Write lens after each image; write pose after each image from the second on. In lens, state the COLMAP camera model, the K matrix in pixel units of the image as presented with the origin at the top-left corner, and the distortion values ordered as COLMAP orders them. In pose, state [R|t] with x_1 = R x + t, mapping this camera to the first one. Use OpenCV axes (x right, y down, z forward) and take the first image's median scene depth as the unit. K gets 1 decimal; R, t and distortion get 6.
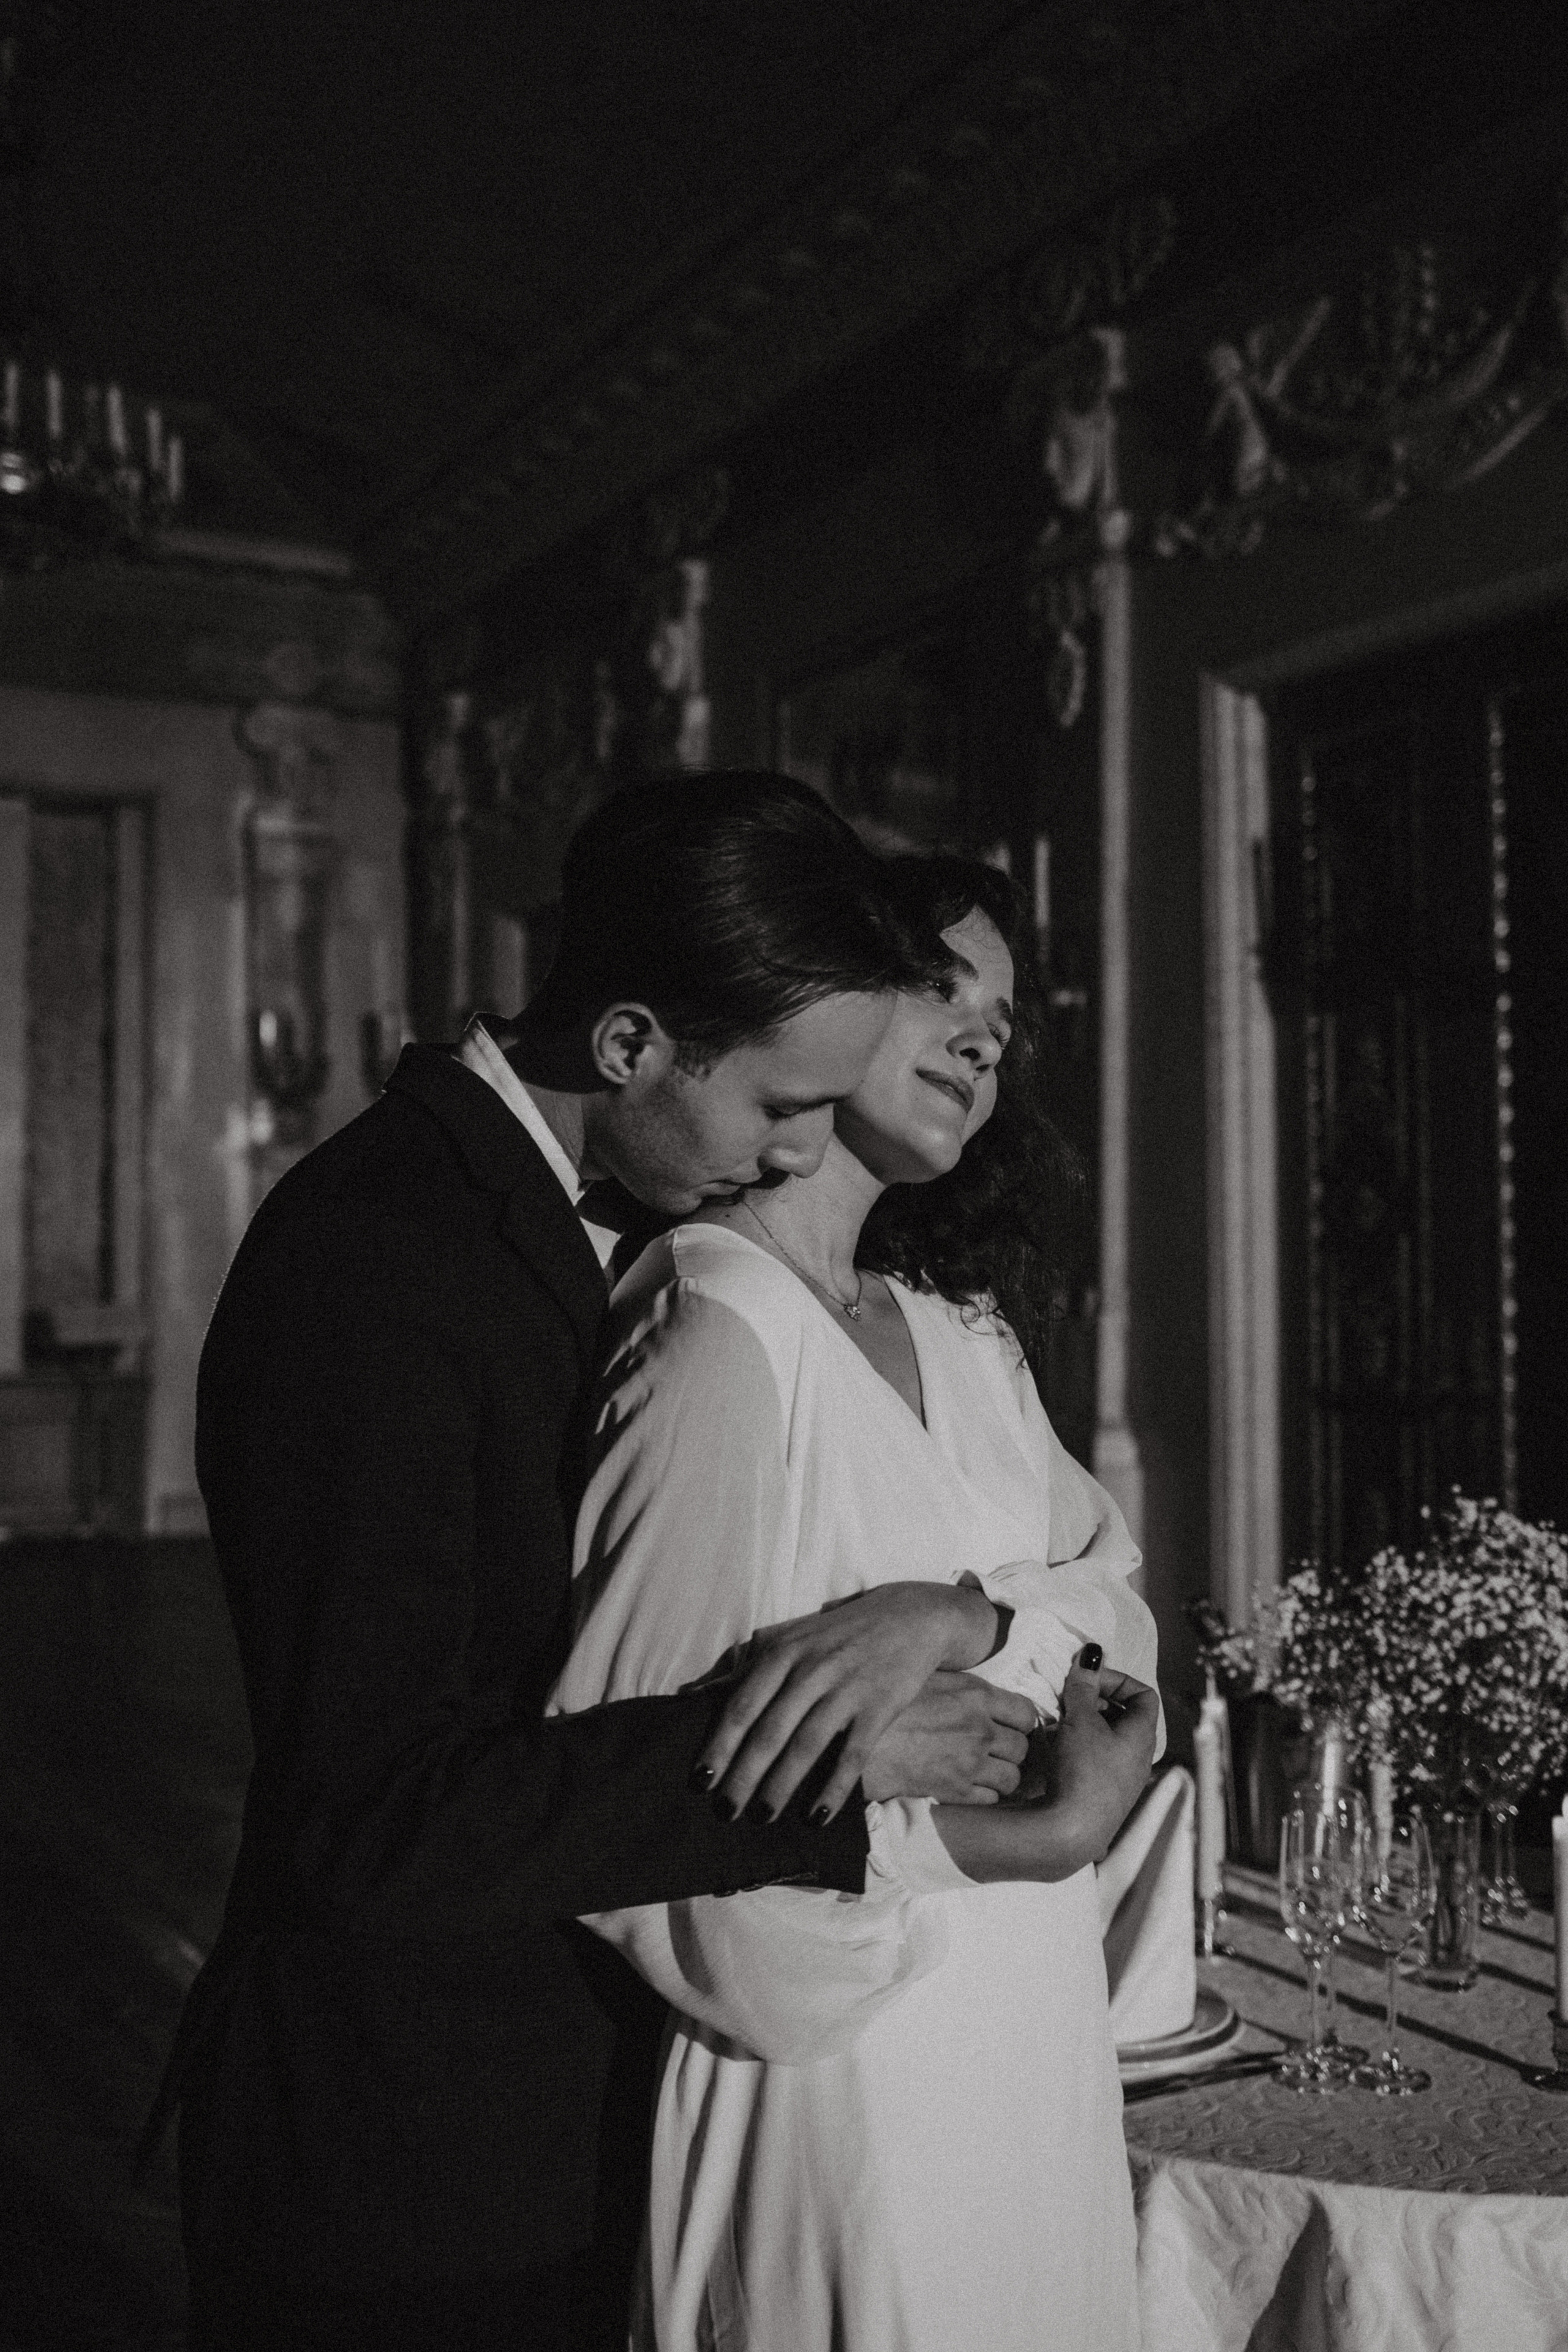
lens RADIAL K [[2413.4, 0, 783.4], [0, 2413.4, 1125.3], [0, 0, 1]] dist [-0.101616, 0.016932]
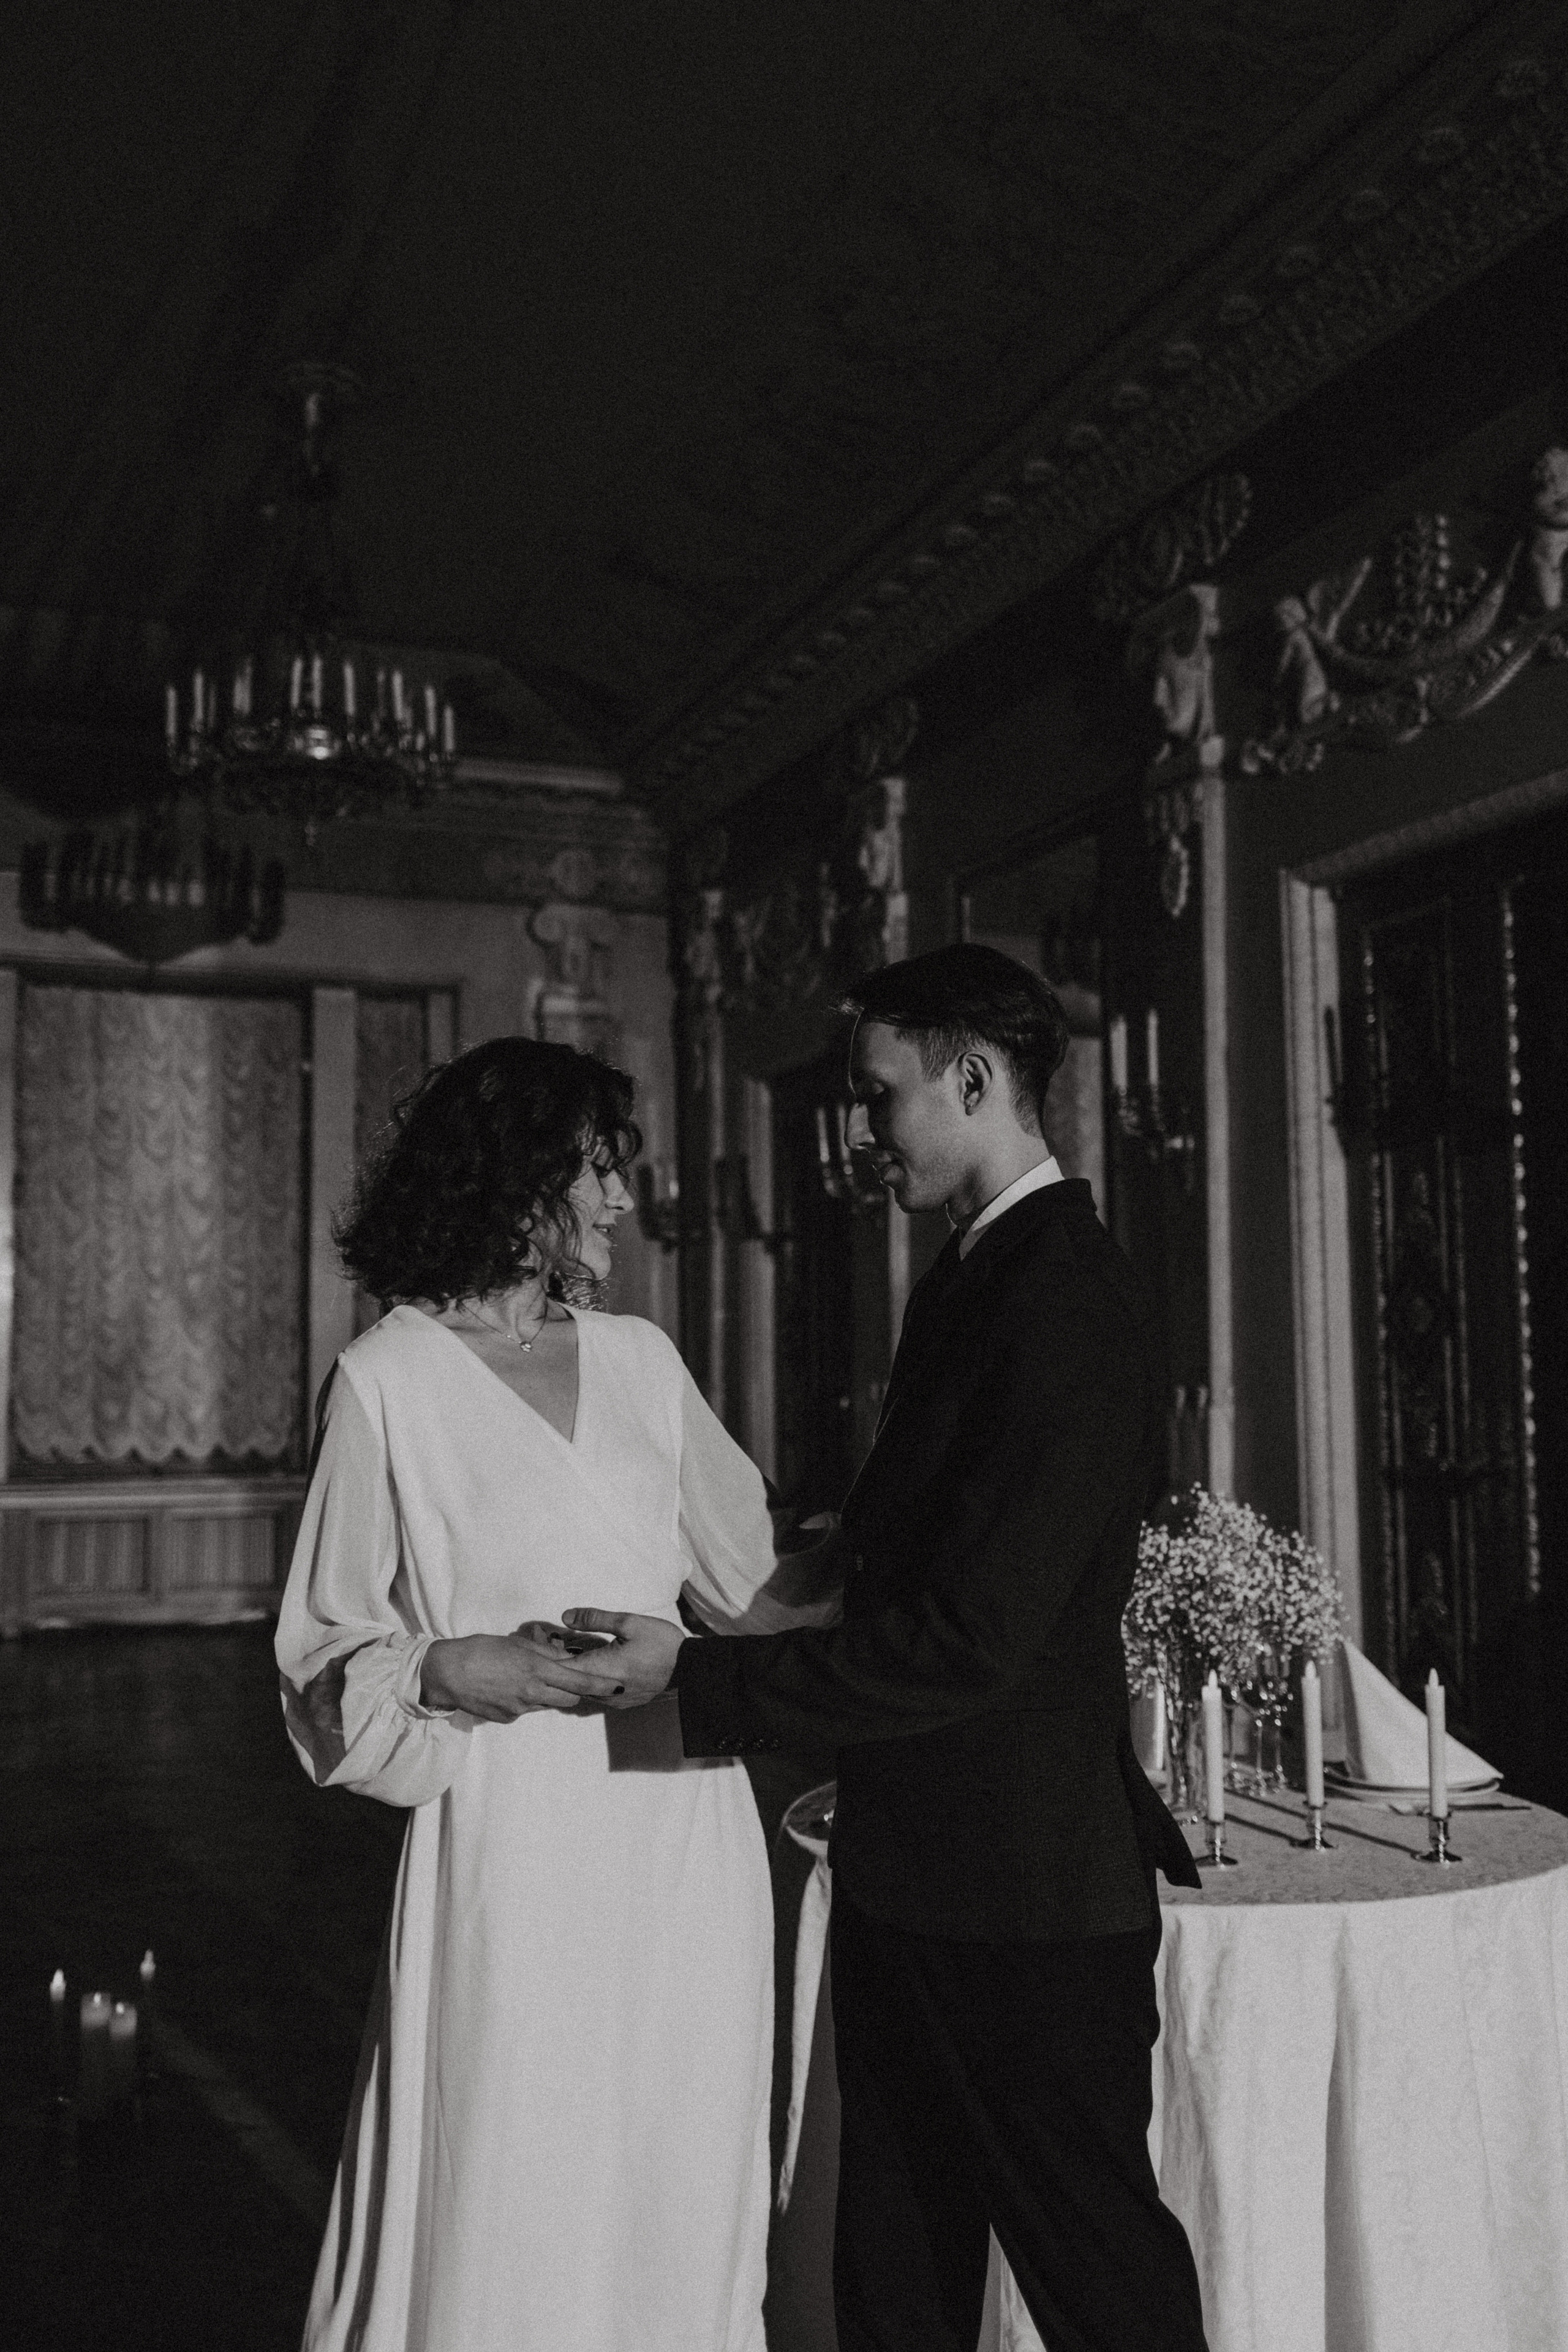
lens RADIAL K [[2316.5, 0, 784.0], [0, 2316.5, 1176.0], [0, 0, 1]] dist [-0.097256, 0.034566]
pose [[0.989905, -0.017239, -0.140679, 0.086621], [0.011924, 0.999186, -0.038533, 0.005295], [0.141229, 0.036467, 0.989305, -0.166185]]
